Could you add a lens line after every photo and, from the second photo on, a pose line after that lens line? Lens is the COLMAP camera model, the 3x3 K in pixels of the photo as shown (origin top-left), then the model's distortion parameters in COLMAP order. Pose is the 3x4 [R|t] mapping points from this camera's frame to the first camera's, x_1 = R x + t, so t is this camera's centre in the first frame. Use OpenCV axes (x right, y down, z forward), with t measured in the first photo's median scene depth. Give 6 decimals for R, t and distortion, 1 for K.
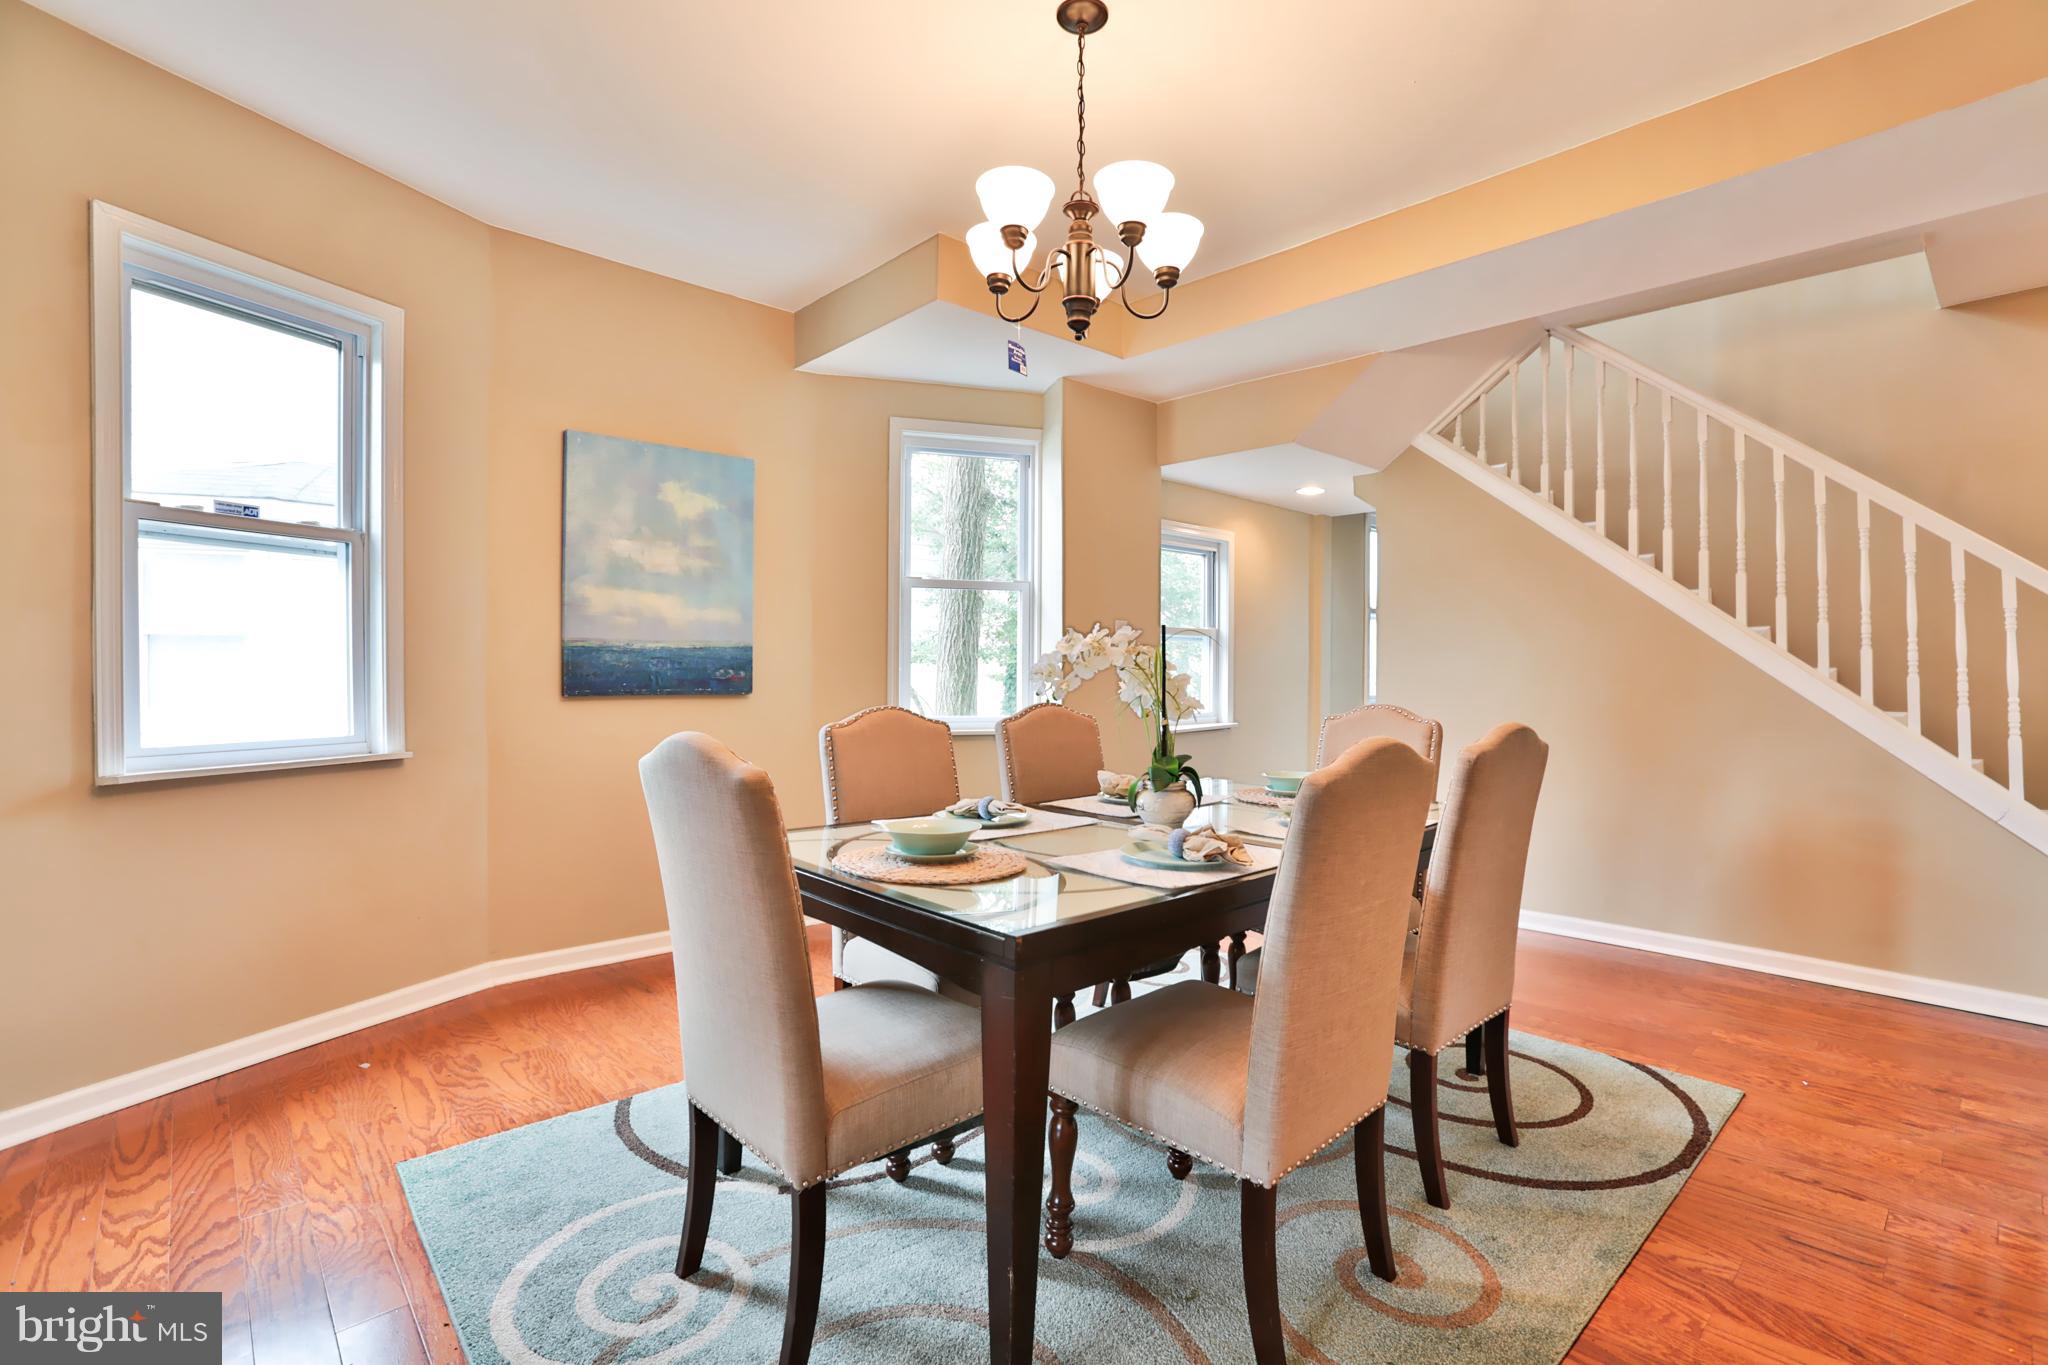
lens RADIAL K [[934.5, 0, 1041.4], [0, 934.5, 670.8], [0, 0, 1]] dist [-0.002616, 0.000202]
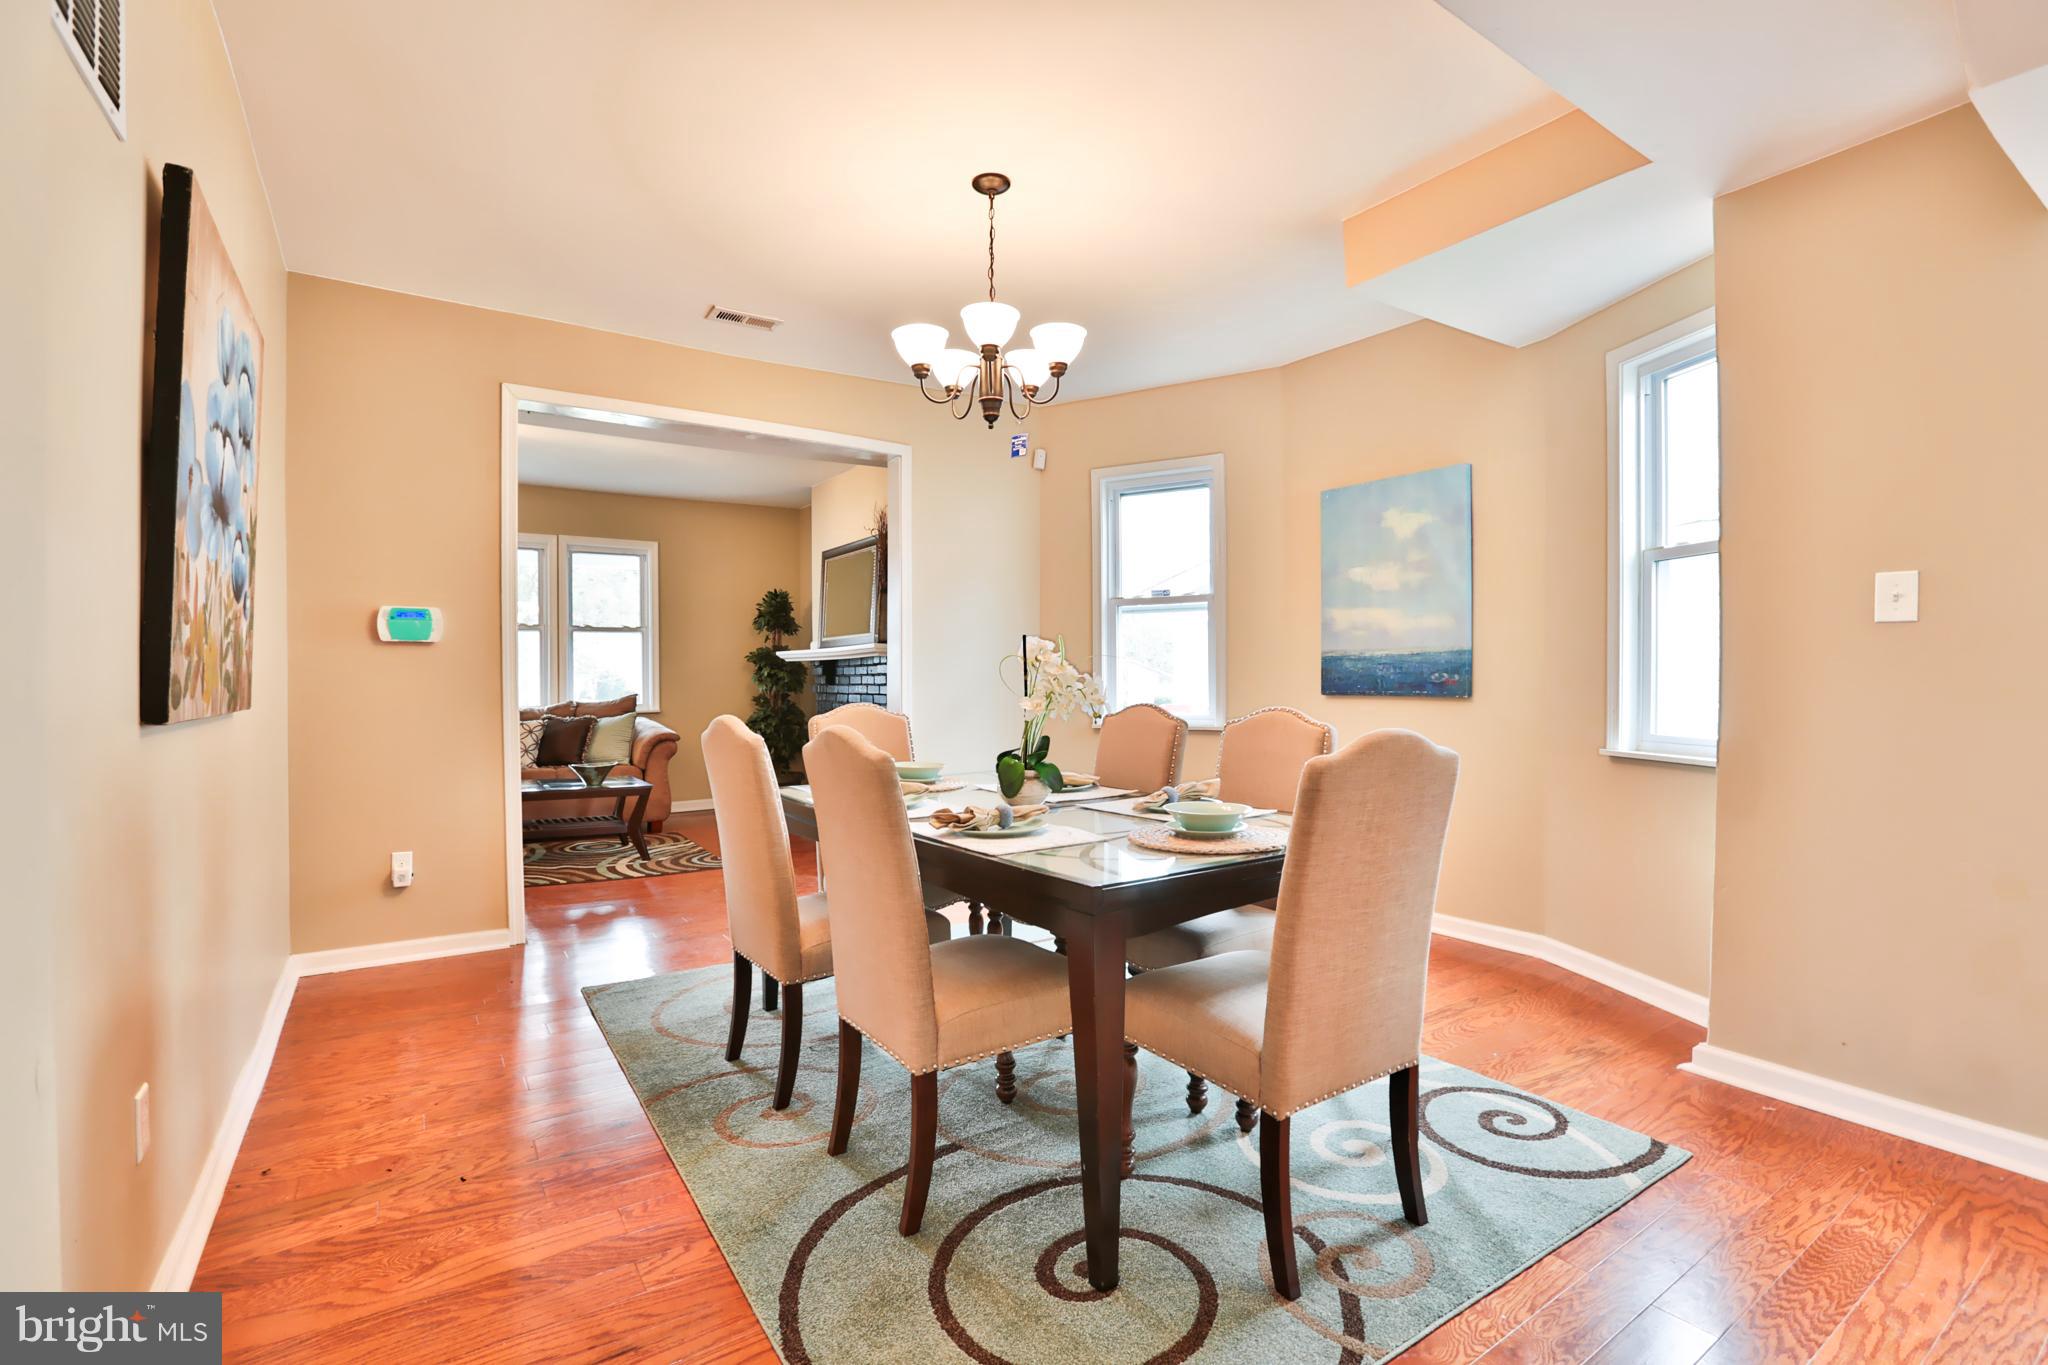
lens RADIAL K [[934.5, 0, 1042.1], [0, 934.5, 681.6], [0, 0, 1]] dist [-0.002616, 0.000202]
pose [[-0.157000, 0.007209, -0.987572, 0.828681], [0.003353, 0.999971, 0.006767, -0.000915], [0.987593, -0.002249, -0.157020, 0.788803]]
